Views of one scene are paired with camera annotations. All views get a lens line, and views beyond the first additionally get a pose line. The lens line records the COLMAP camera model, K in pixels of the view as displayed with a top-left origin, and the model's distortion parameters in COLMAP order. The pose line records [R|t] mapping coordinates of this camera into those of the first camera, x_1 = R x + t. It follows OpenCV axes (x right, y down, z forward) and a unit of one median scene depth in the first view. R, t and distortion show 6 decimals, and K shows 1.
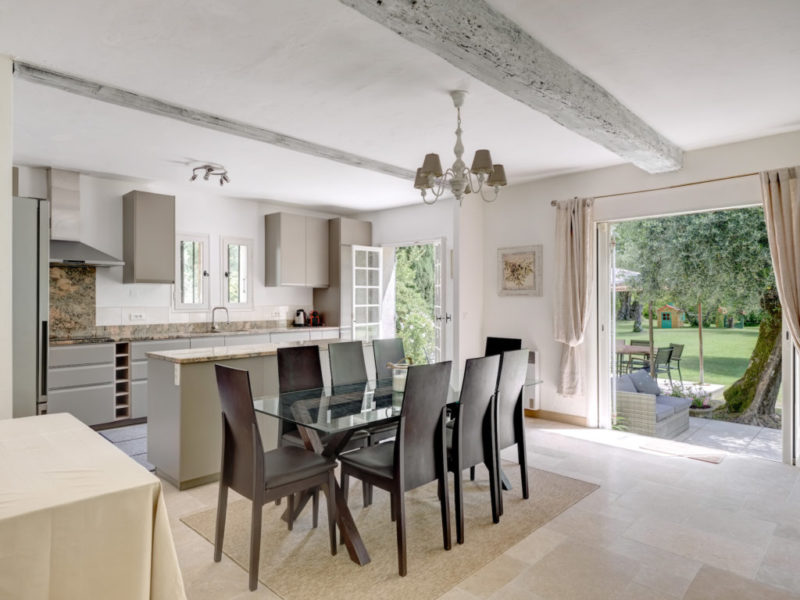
lens RADIAL K [[490.4, 0, 403.1], [0, 490.4, 299.5], [0, 0, 1]] dist [0.017208, -0.005937]
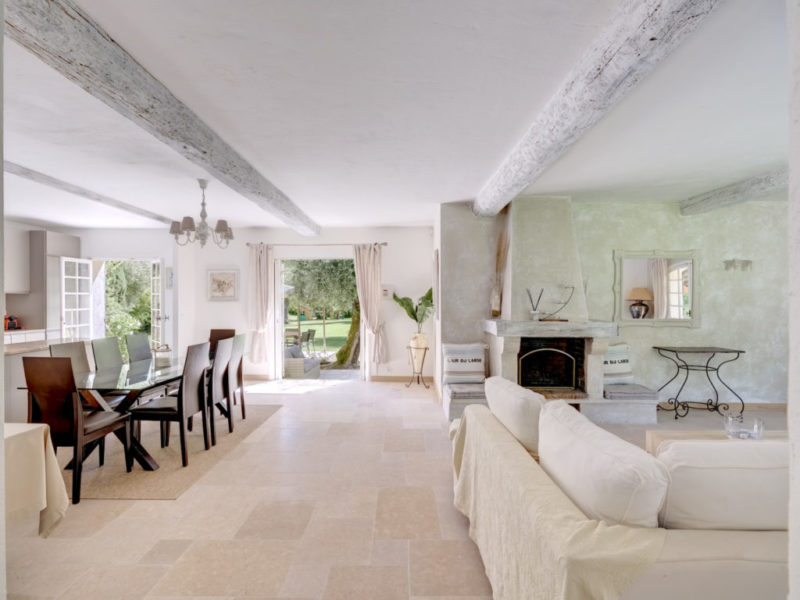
lens RADIAL K [[366.9, 0, 399.6], [0, 366.9, 302.0], [0, 0, 1]] dist [-0.002571, -0.000320]
pose [[0.727846, 0.000286, 0.685741, -0.150636], [-0.001470, 0.999998, 0.001143, -0.009961], [-0.685739, -0.001840, 0.727845, -0.205476]]
